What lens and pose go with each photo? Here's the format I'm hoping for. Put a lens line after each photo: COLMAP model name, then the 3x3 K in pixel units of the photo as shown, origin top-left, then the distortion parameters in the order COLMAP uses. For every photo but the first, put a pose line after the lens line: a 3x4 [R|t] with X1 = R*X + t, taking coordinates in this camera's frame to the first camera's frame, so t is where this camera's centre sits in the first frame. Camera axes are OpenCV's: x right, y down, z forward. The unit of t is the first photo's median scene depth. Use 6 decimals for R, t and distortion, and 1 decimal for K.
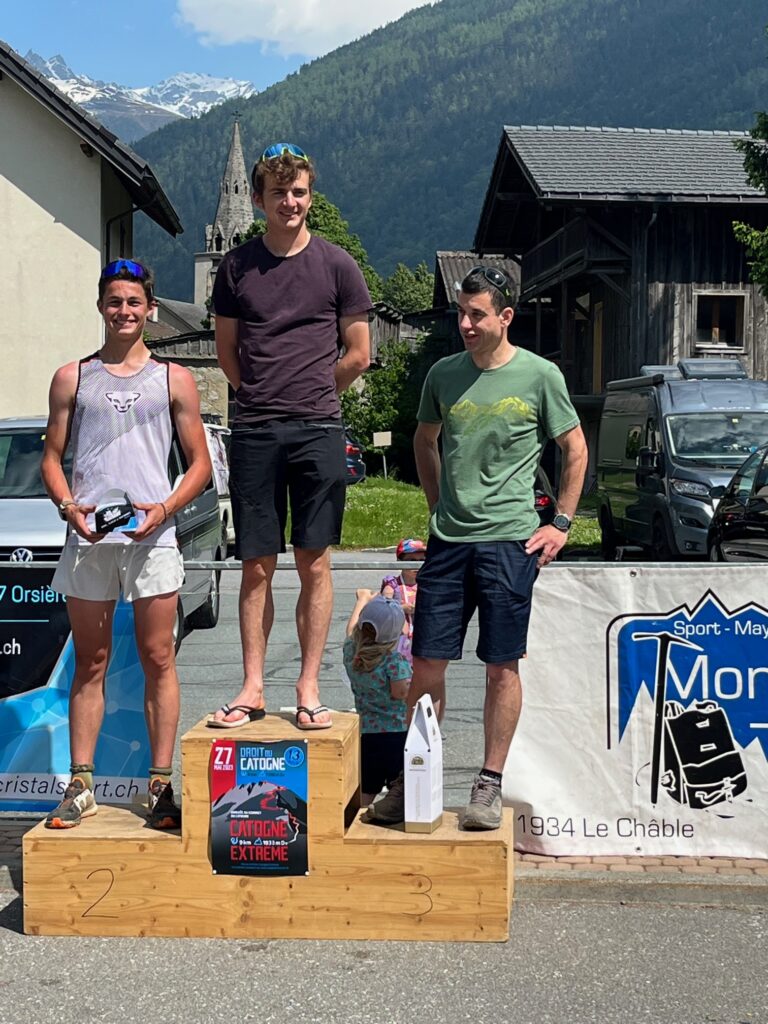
lens RADIAL K [[2020.0, 0, 384.0], [0, 2020.0, 512.0], [0, 0, 1]] dist [0.054325, 0.032365]
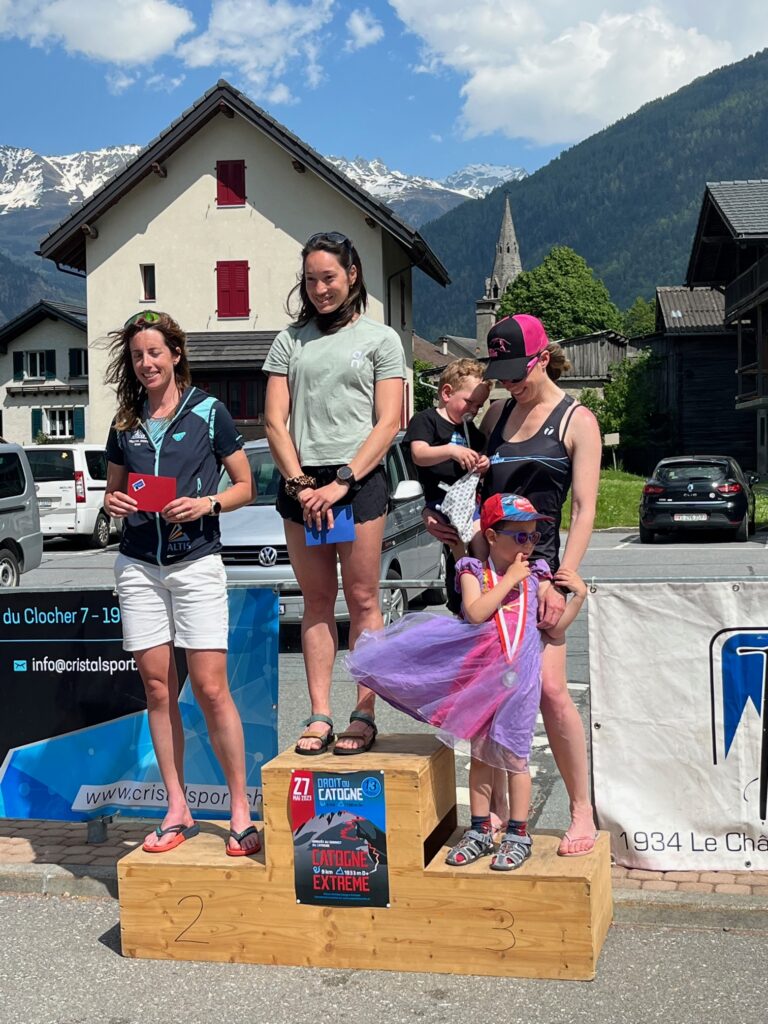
lens RADIAL K [[1488.5, 0, 384.0], [0, 1488.5, 512.0], [0, 0, 1]] dist [0.134429, -0.587421]
pose [[0.984478, -0.026745, -0.173458, 0.086300], [0.028993, 0.999525, 0.010438, -0.019939], [0.173097, -0.015305, 0.984786, 0.263389]]
